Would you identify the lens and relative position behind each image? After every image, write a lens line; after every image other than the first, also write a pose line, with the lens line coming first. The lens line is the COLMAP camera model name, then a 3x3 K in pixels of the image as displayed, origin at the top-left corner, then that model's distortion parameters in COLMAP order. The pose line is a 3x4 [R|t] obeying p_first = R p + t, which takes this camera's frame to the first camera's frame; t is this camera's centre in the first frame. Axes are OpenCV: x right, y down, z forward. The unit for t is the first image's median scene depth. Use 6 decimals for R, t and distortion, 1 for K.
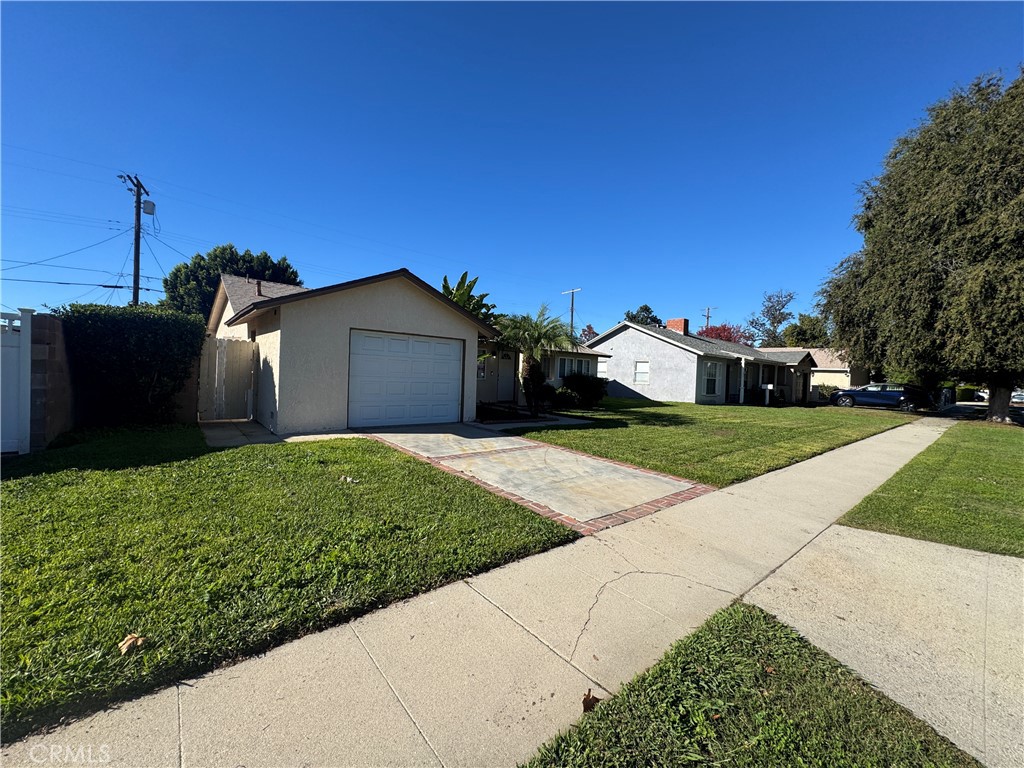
lens RADIAL K [[406.5, 0, 512.0], [0, 406.5, 384.0], [0, 0, 1]] dist [-0.006761, 0.000026]
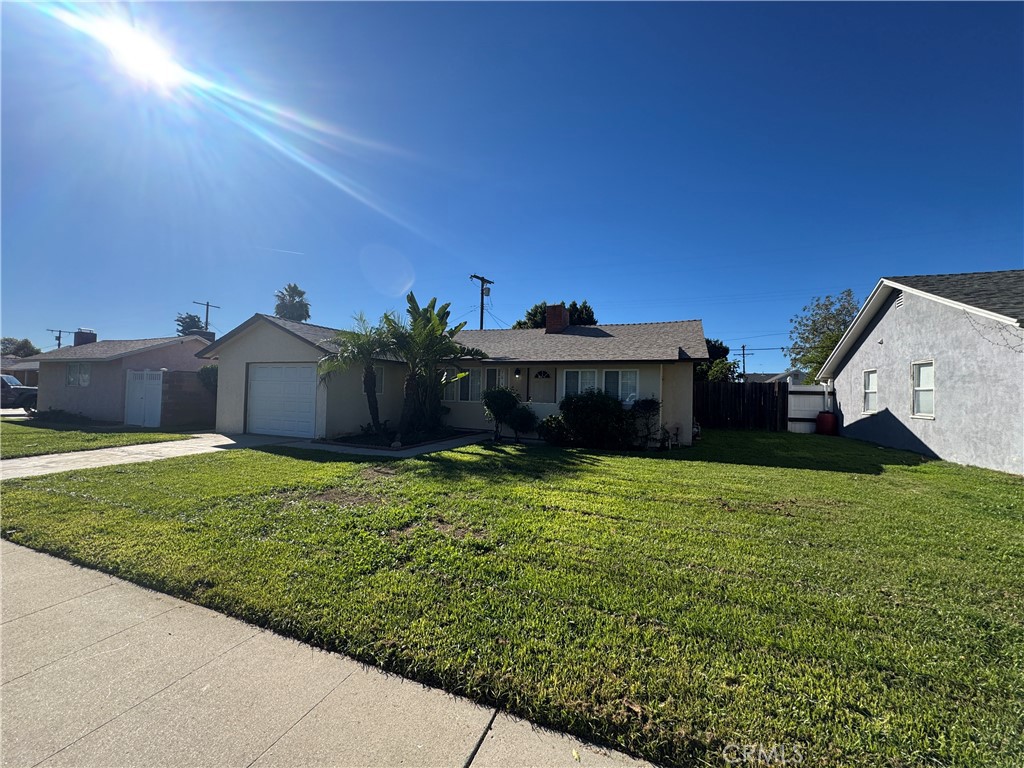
lens RADIAL K [[406.5, 0, 512.0], [0, 406.5, 384.0], [0, 0, 1]] dist [-0.006761, 0.000026]
pose [[0.464475, -0.049523, -0.884200, 0.517535], [-0.025104, 0.997298, -0.069045, 0.004943], [0.885230, 0.054267, 0.461977, 0.464323]]
